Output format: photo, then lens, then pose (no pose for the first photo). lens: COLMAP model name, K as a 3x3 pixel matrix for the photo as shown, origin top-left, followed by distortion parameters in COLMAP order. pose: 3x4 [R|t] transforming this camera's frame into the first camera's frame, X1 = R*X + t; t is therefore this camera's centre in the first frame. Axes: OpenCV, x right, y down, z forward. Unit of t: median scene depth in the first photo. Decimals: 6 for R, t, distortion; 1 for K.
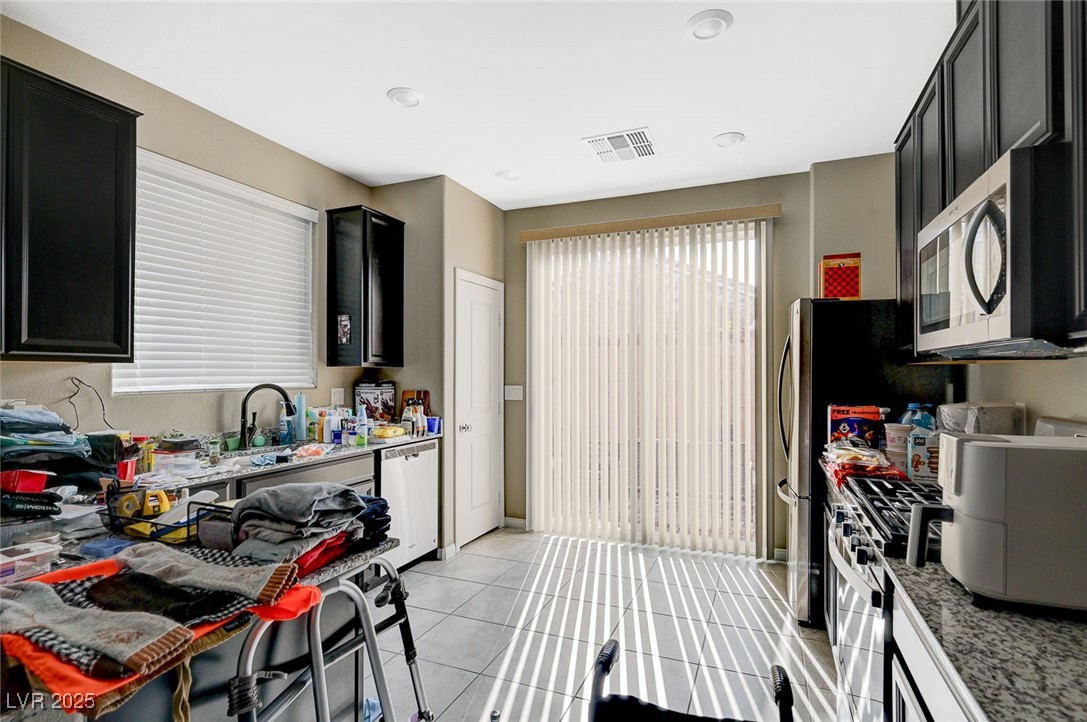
lens RADIAL K [[525.0, 0, 543.5], [0, 525.0, 361.0], [0, 0, 1]] dist [-0.001004, -0.000108]
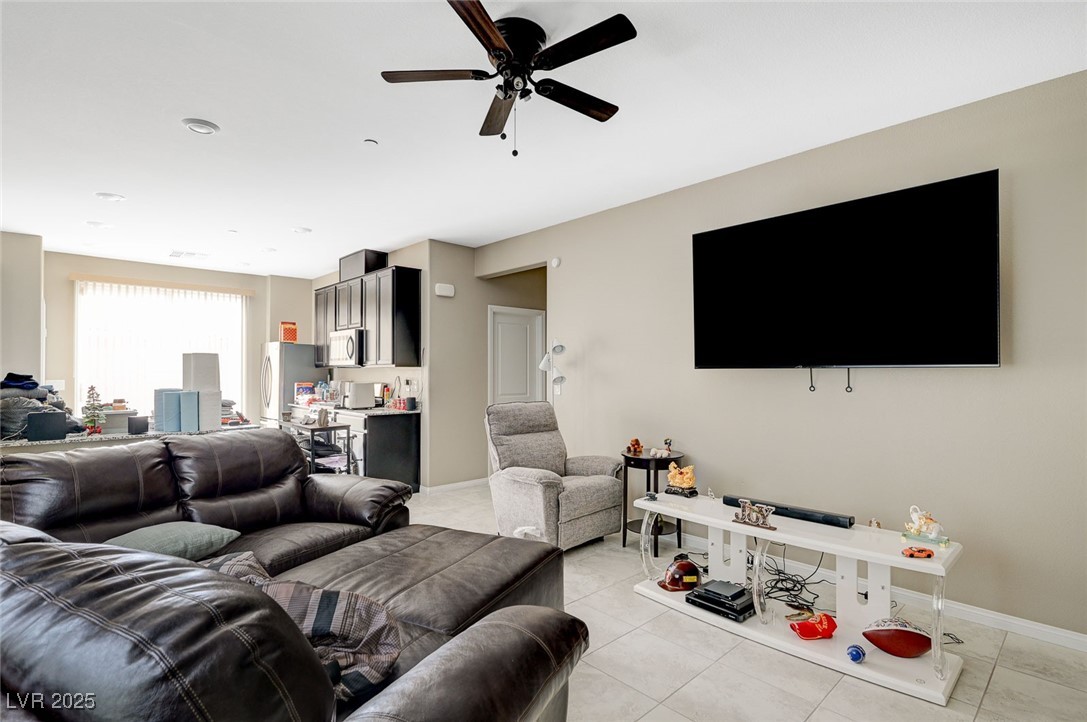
lens RADIAL K [[549.5, 0, 543.5], [0, 549.5, 361.0], [0, 0, 1]] dist [0.003307, 0.000428]
pose [[0.409781, 0.016313, 0.912038, -1.073070], [-0.021338, 0.999738, -0.008294, -0.024310], [-0.911934, -0.016062, 0.410022, -0.952210]]
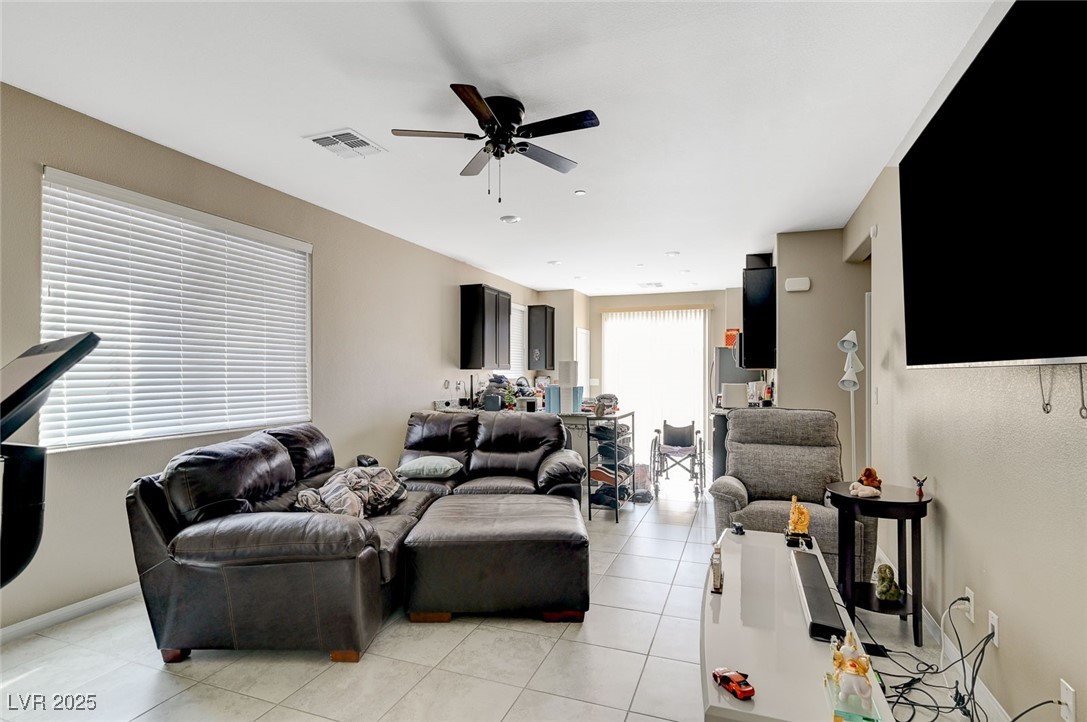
lens RADIAL K [[525.0, 0, 543.5], [0, 525.0, 361.0], [0, 0, 1]] dist [-0.001004, -0.000108]
pose [[0.999406, -0.001411, 0.034422, -0.430756], [0.001380, 0.999999, 0.000943, -0.034903], [-0.034423, -0.000894, 0.999407, -1.432111]]
